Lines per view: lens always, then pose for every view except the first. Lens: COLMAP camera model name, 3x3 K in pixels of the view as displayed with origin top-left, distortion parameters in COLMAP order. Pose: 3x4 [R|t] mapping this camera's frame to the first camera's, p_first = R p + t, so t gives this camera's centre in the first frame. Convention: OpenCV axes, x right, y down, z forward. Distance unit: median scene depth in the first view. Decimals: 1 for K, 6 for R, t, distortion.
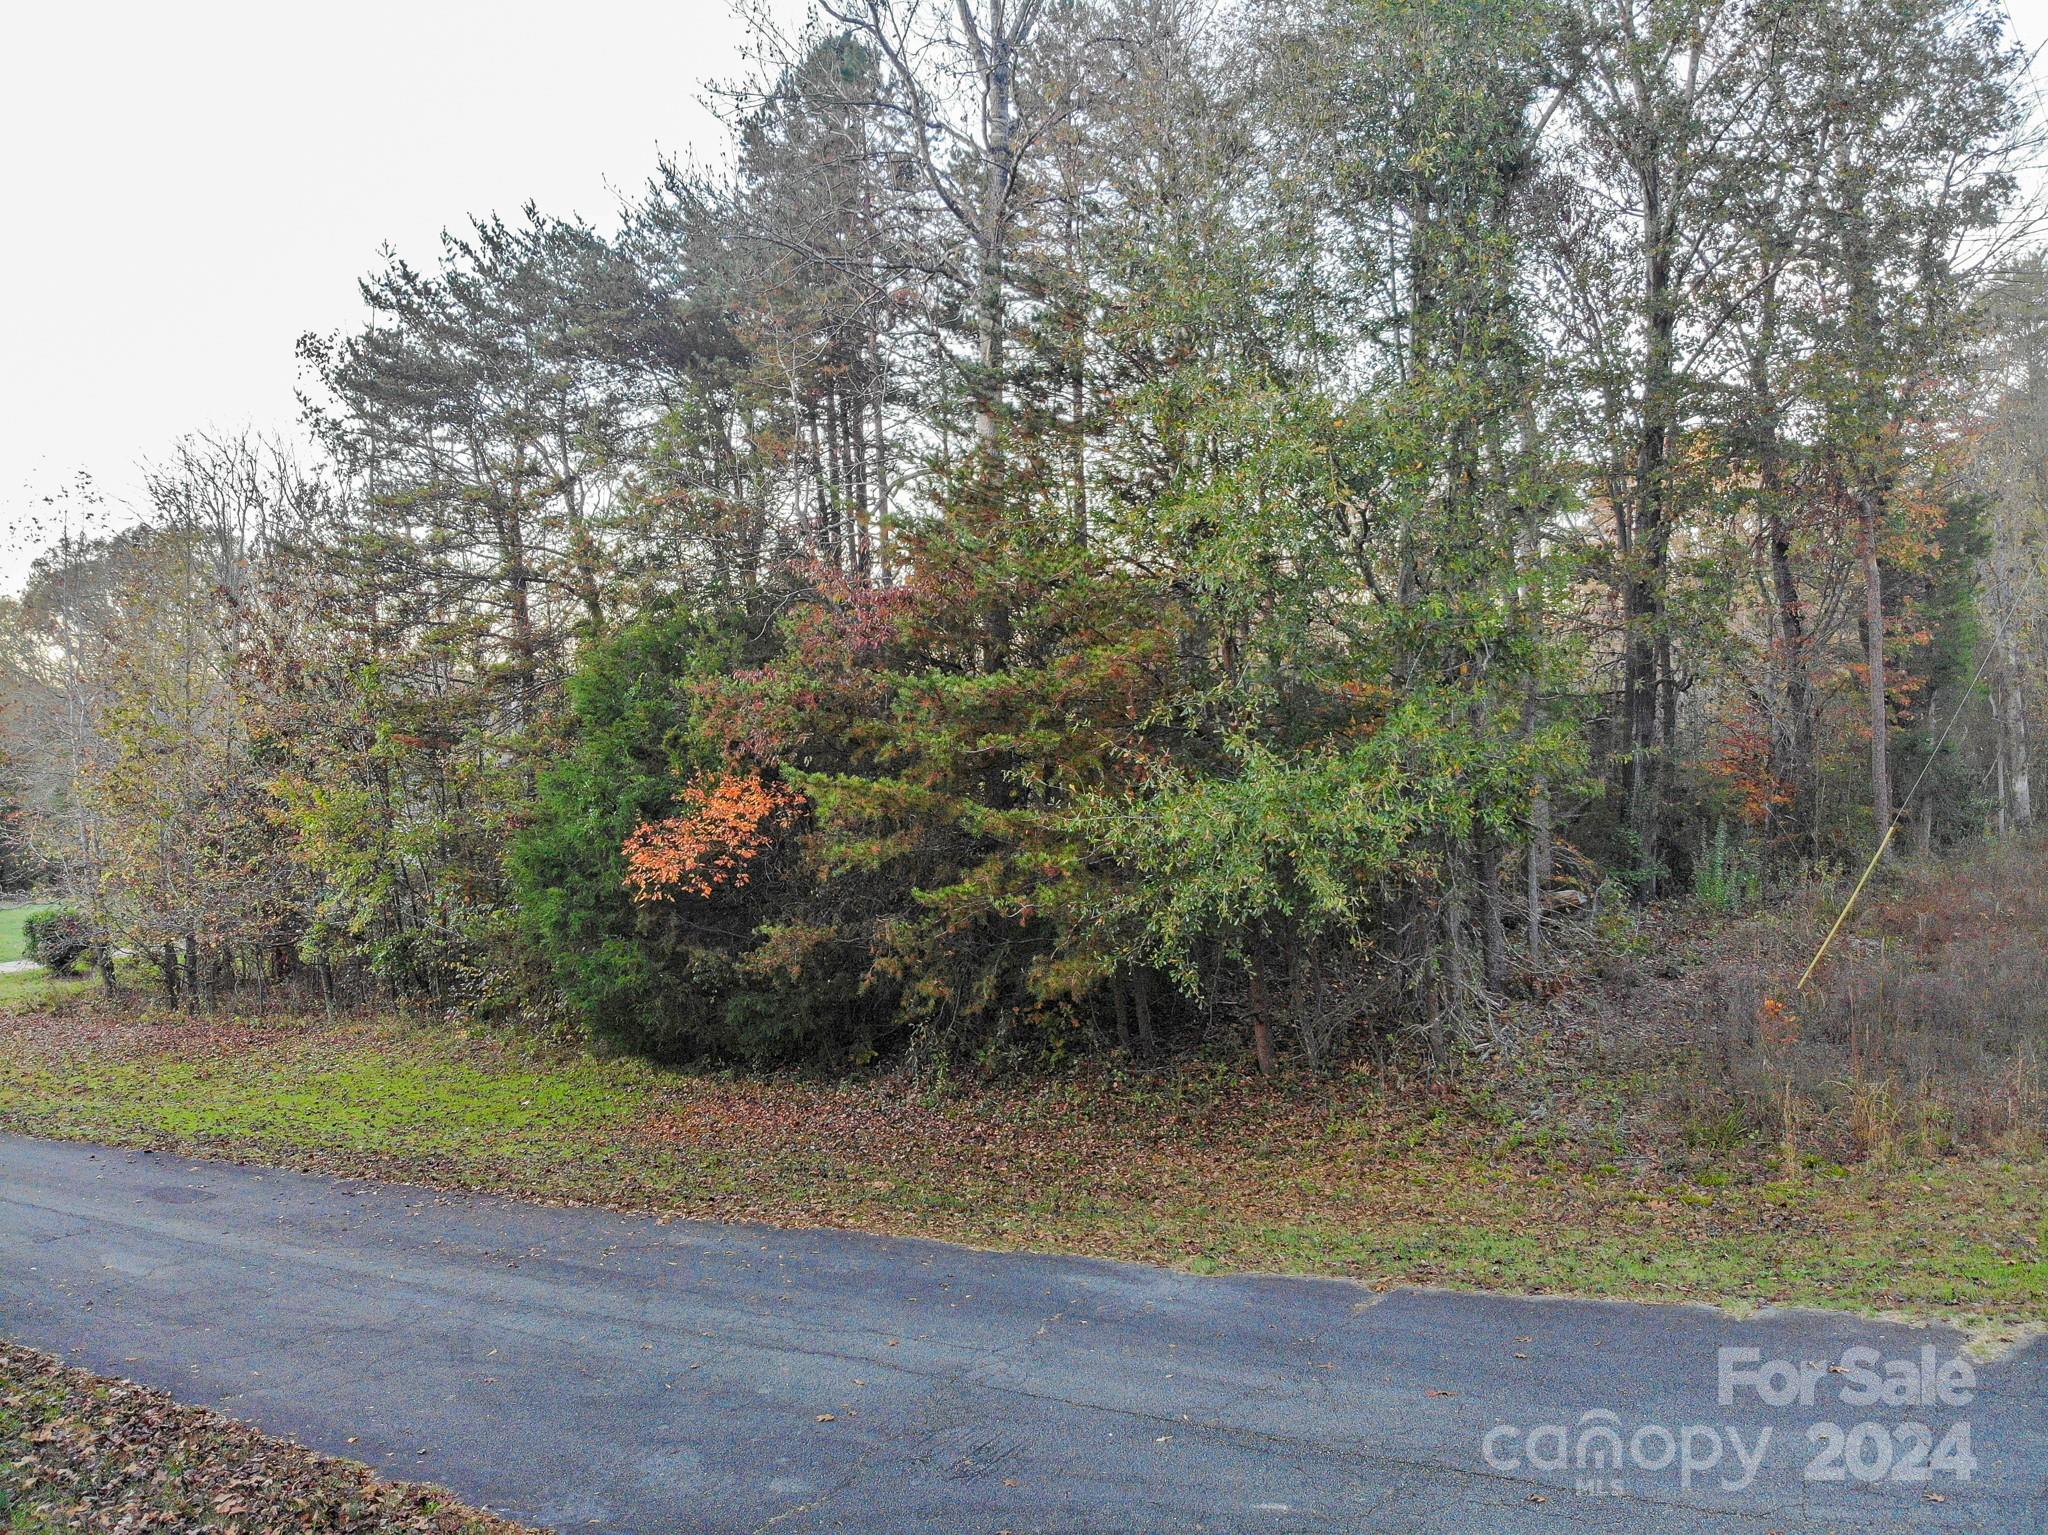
lens RADIAL K [[1602.2, 0, 1053.2], [0, 1602.2, 736.8], [0, 0, 1]] dist [0.136895, -0.343891]
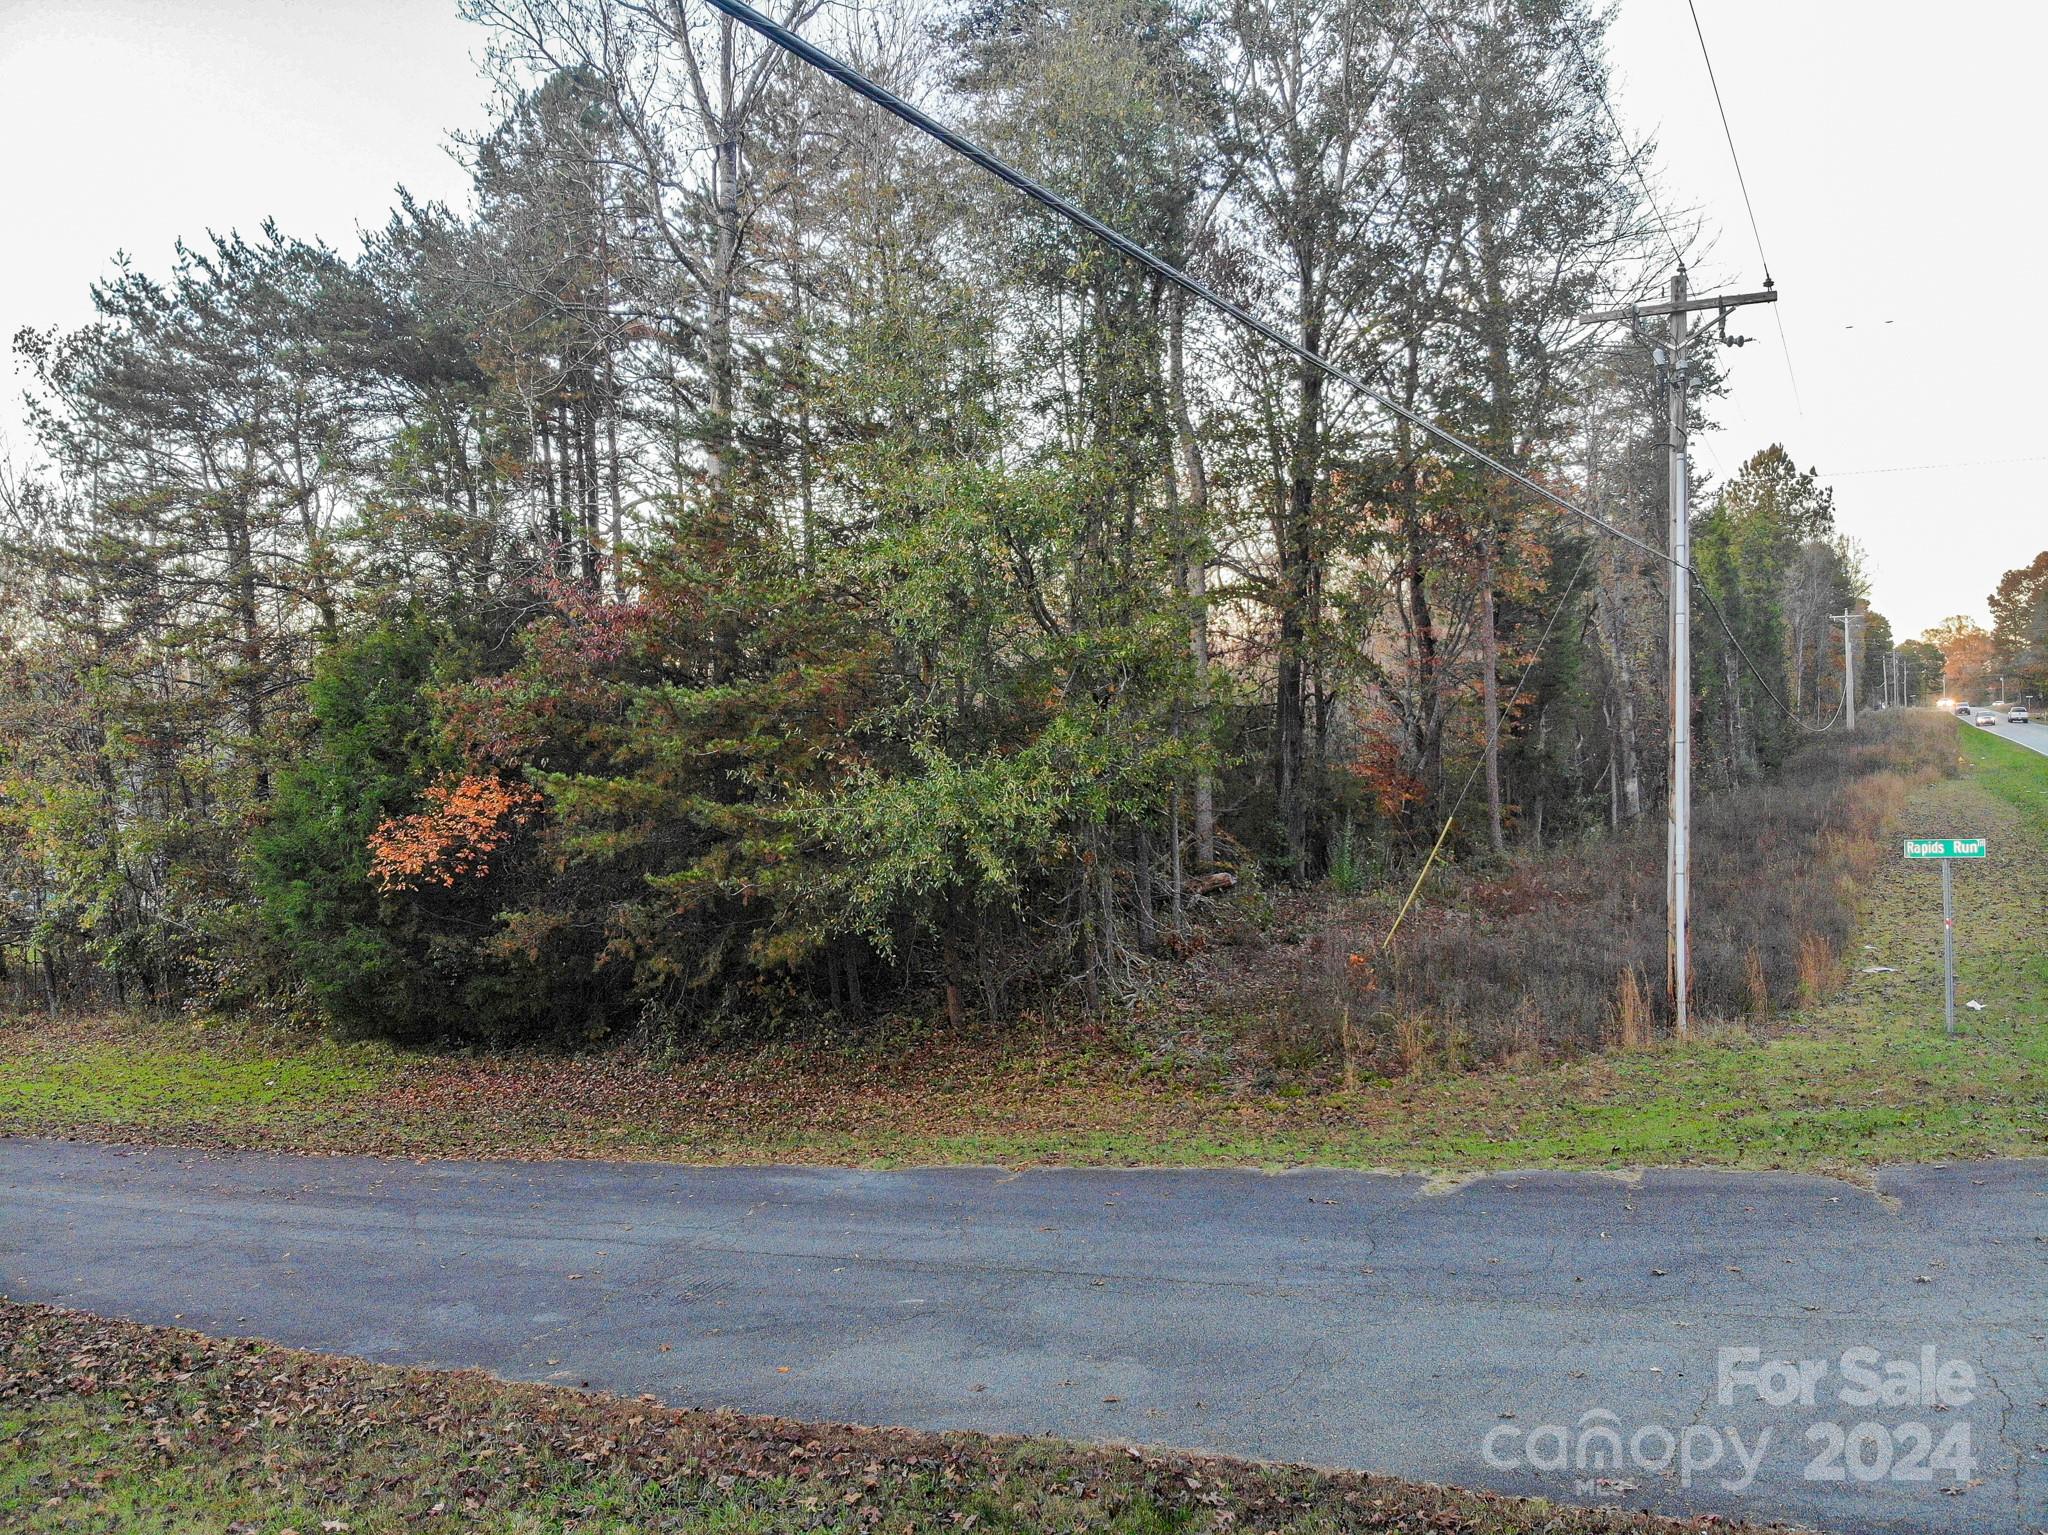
lens RADIAL K [[1602.2, 0, 1053.2], [0, 1602.2, 736.8], [0, 0, 1]] dist [0.136895, -0.343891]
pose [[0.986931, 0.005189, 0.161063, 0.009597], [-0.004935, 0.999986, -0.001977, -0.001538], [-0.161071, 0.001156, 0.986942, -0.135902]]
